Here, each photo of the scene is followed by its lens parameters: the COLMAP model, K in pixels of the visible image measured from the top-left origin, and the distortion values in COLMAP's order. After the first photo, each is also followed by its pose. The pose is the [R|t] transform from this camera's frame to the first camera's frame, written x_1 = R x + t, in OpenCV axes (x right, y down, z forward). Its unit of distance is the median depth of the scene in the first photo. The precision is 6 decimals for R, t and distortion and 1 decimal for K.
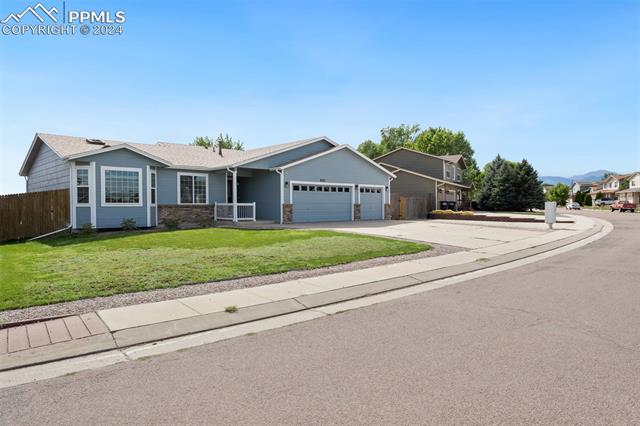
lens RADIAL K [[425.5, 0, 321.1], [0, 425.5, 209.8], [0, 0, 1]] dist [0.036262, 0.001706]
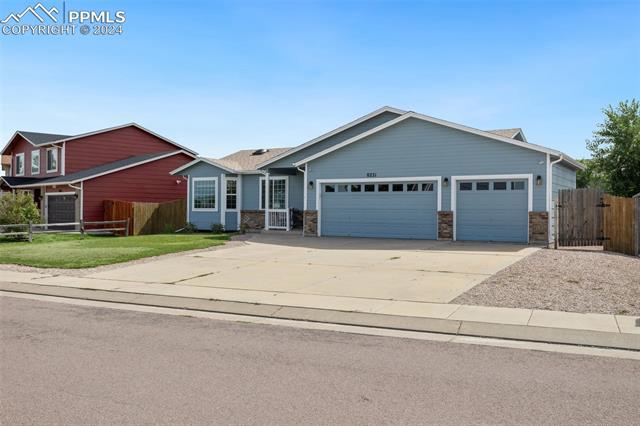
lens RADIAL K [[570.1, 0, 320.7], [0, 570.1, 215.9], [0, 0, 1]] dist [0.017224, 0.016970]
pose [[0.256532, 0.015558, -0.966411, 0.957312], [-0.018277, 0.999770, 0.011243, -0.016404], [0.966363, 0.014779, 0.256757, 0.795539]]
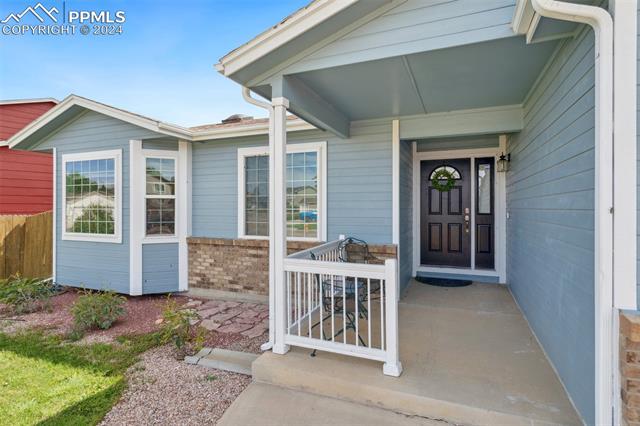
lens RADIAL K [[333.3, 0, 324.2], [0, 333.3, 210.9], [0, 0, 1]] dist [-0.009502, 0.002452]
pose [[0.405822, 0.009632, -0.913901, -0.050243], [-0.008857, 0.999939, 0.006606, -0.037946], [0.913909, 0.005414, 0.405883, 0.946133]]
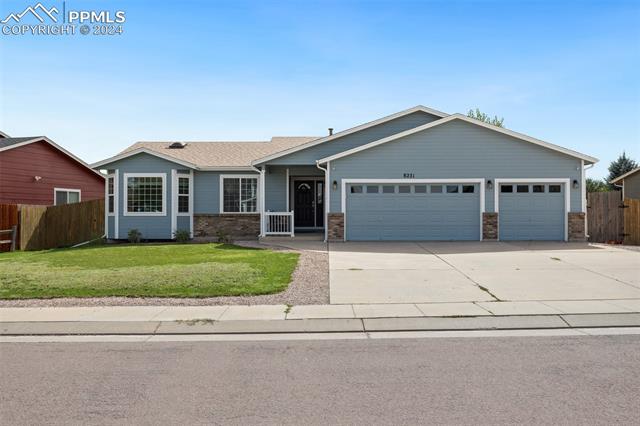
lens RADIAL K [[570.1, 0, 321.8], [0, 570.1, 212.7], [0, 0, 1]] dist [0.017224, 0.016970]
pose [[0.713118, -0.000027, -0.701044, 0.578102], [-0.008906, 0.999919, -0.009099, -0.005930], [0.700987, 0.012732, 0.713060, 0.346565]]
